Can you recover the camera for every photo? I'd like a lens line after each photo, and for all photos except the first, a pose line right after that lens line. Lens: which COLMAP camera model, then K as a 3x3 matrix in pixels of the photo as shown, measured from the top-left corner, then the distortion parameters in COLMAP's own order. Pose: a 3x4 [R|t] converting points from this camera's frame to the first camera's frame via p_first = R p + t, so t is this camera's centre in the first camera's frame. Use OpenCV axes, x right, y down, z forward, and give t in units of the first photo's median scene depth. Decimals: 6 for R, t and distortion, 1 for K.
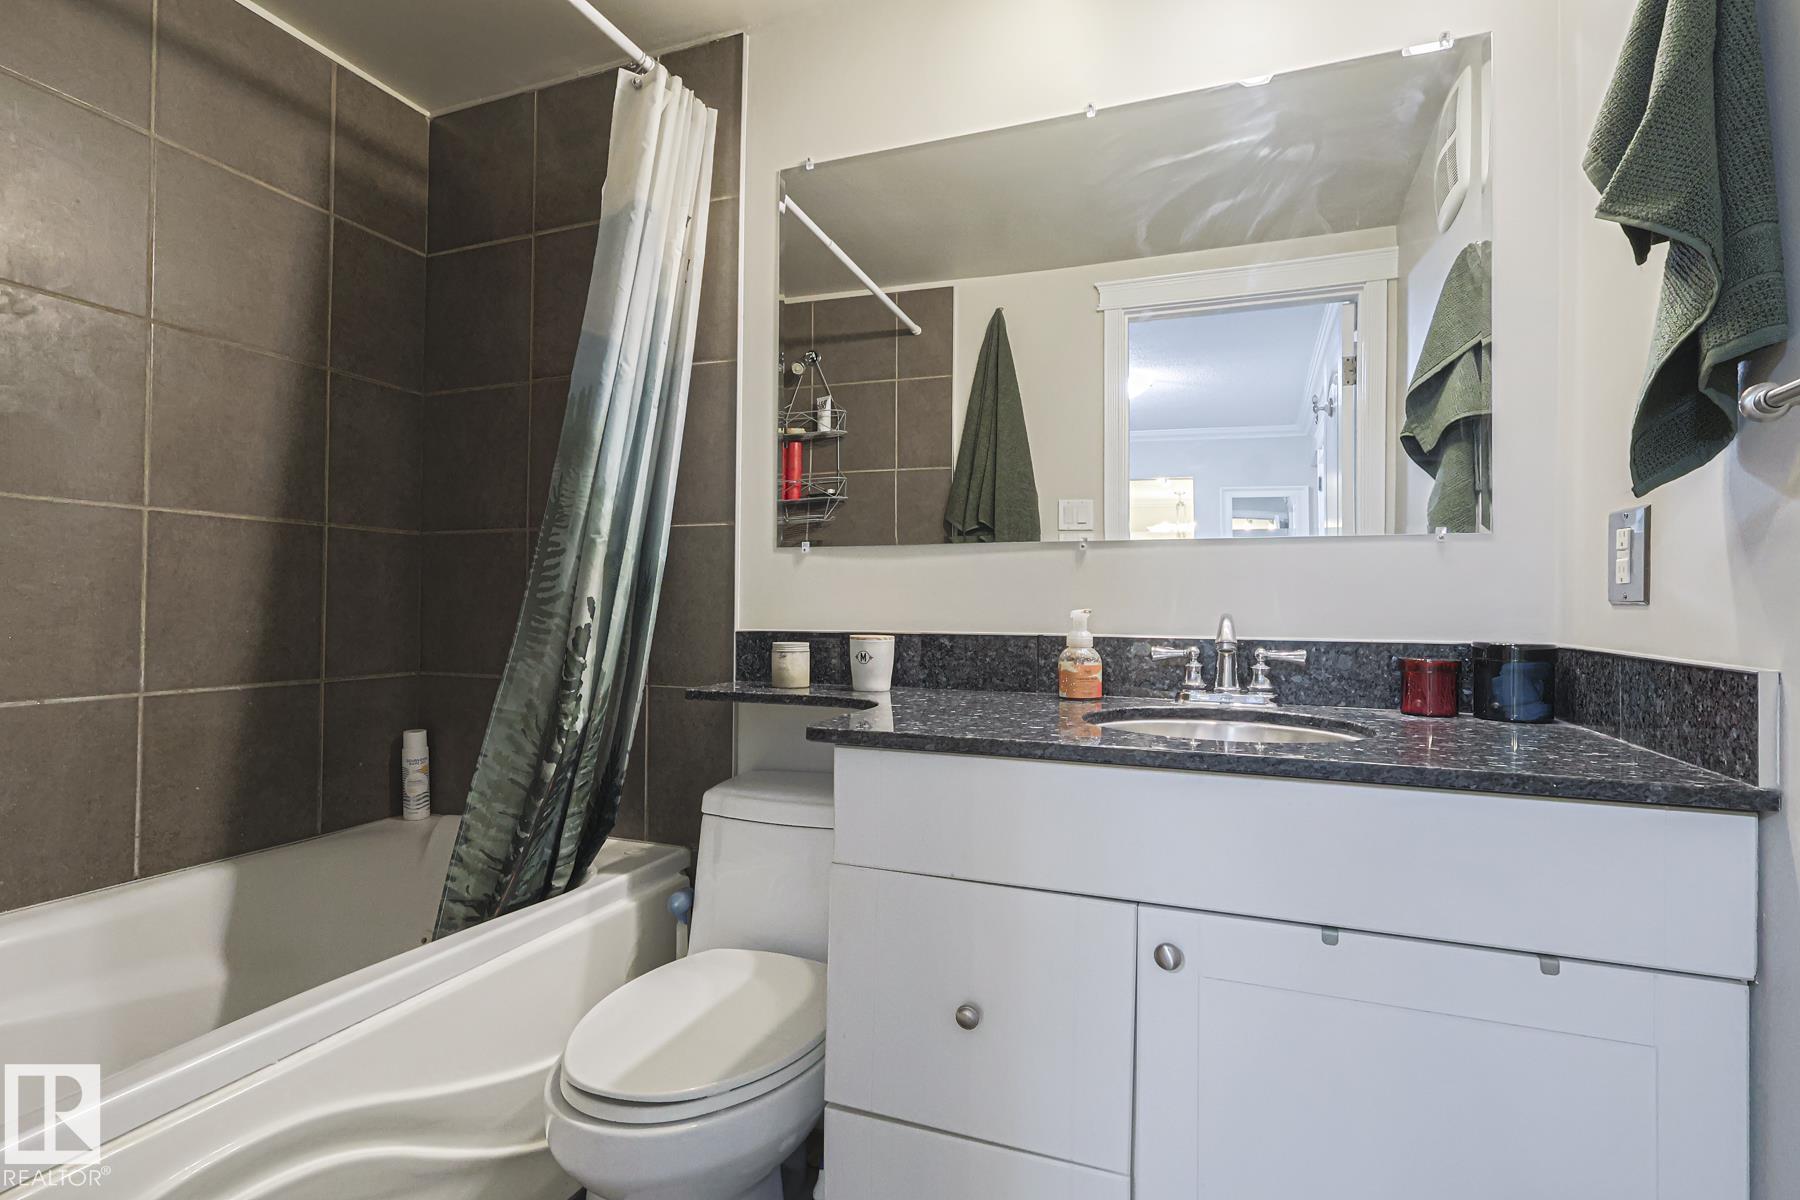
lens RADIAL K [[883.9, 0, 899.4], [0, 883.9, 603.0], [0, 0, 1]] dist [0.000241, 0.000308]
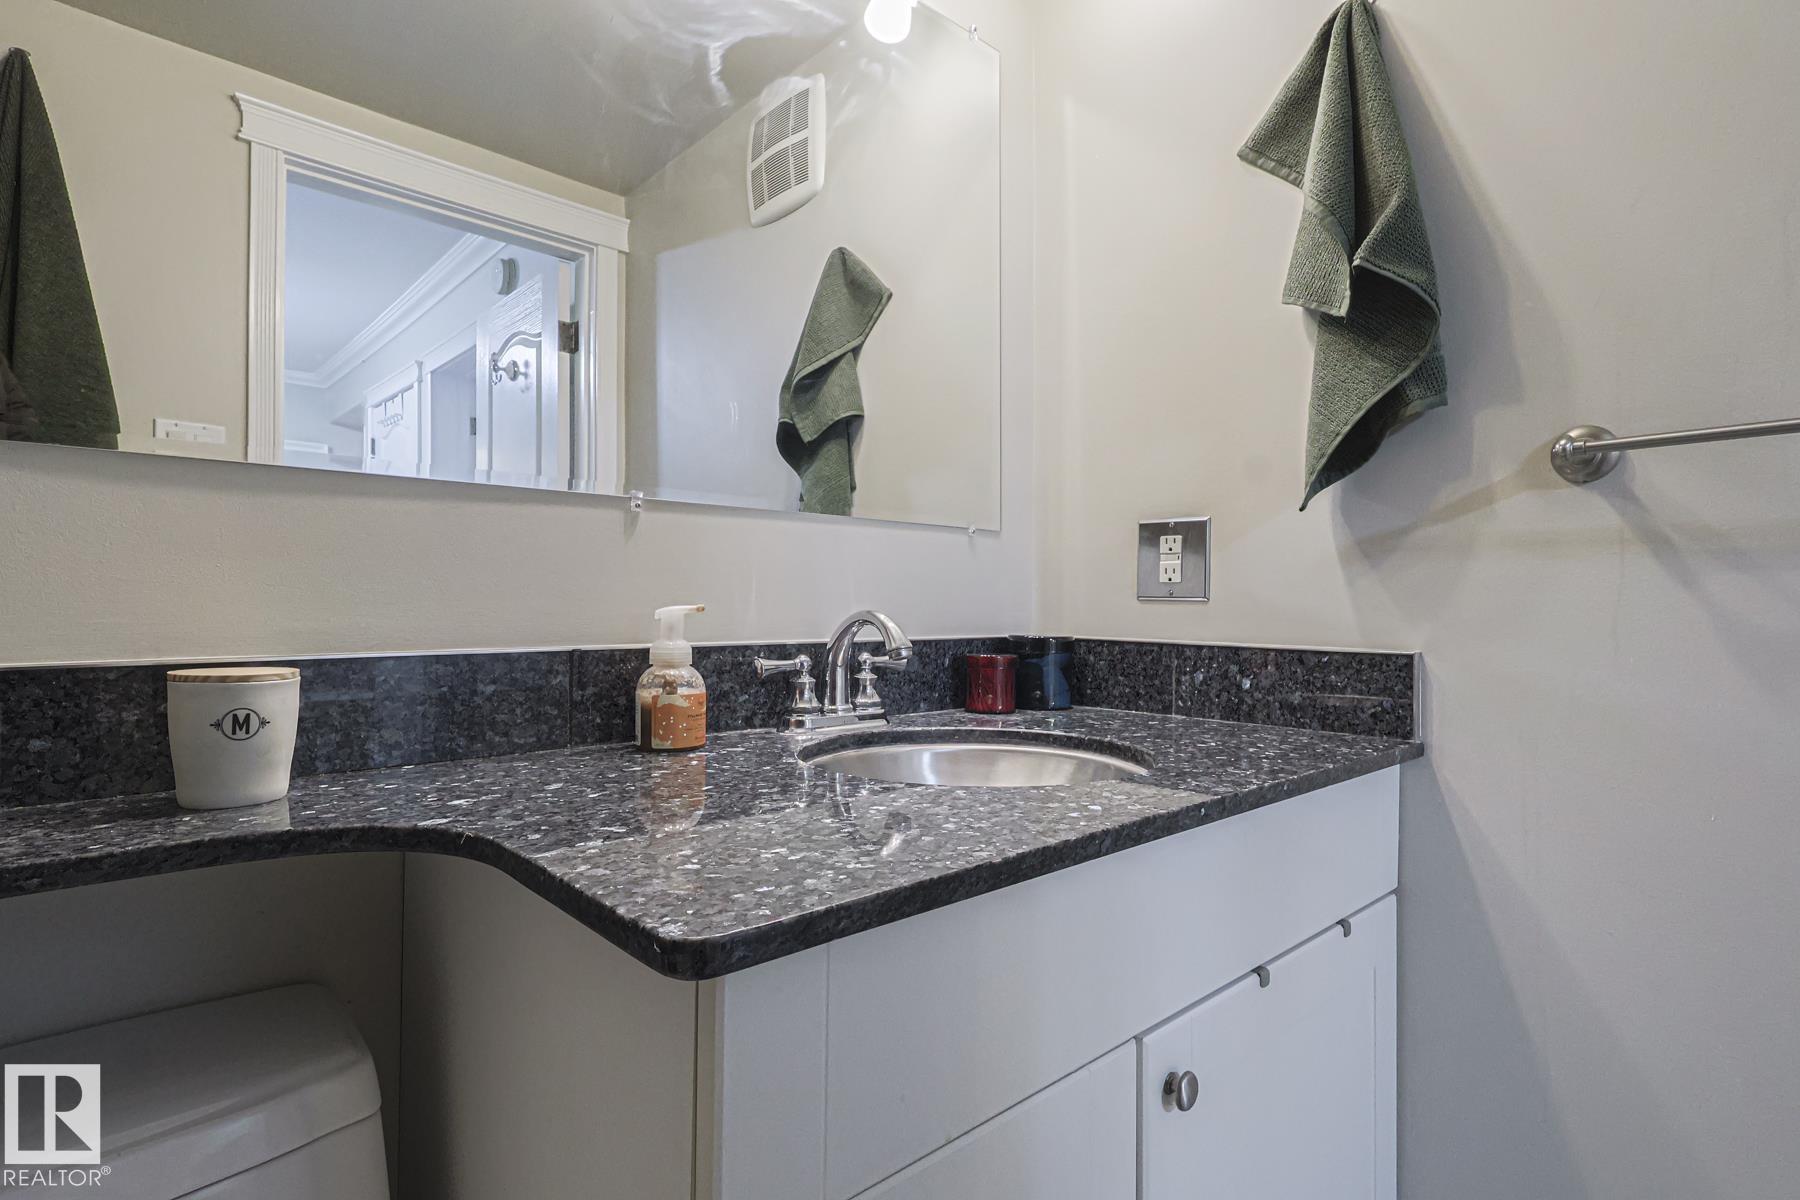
lens RADIAL K [[883.9, 0, 897.3], [0, 883.9, 593.0], [0, 0, 1]] dist [0.000241, 0.000308]
pose [[0.436588, 0.008178, 0.899624, -0.301493], [-0.009467, 0.999945, -0.004496, -0.000336], [-0.899612, -0.006554, 0.436641, 0.602364]]
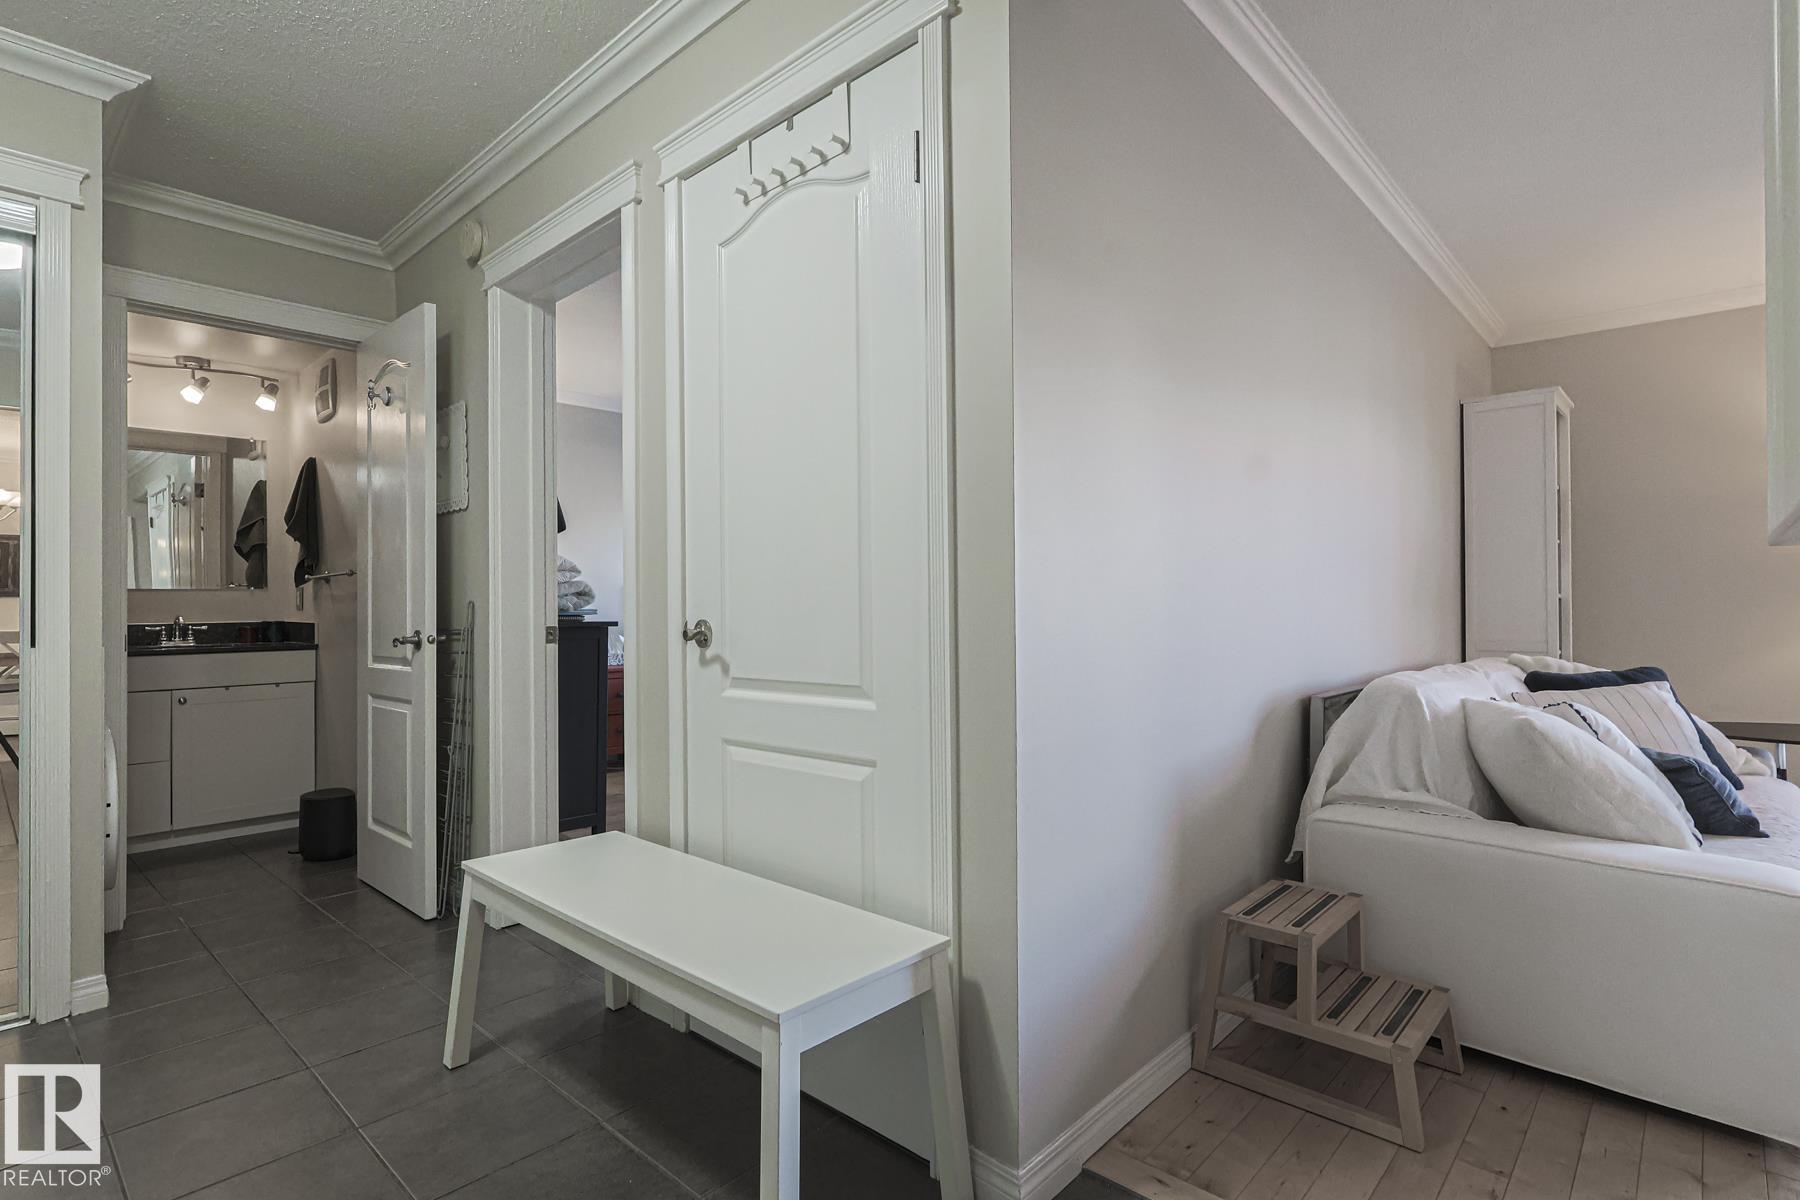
lens RADIAL K [[883.9, 0, 863.0], [0, 883.9, 596.1], [0, 0, 1]] dist [0.000241, 0.000308]
pose [[0.395613, -0.003479, 0.918411, -1.411694], [0.010924, 0.999940, -0.000918, -0.021929], [-0.918352, 0.010396, 0.395627, -2.238101]]
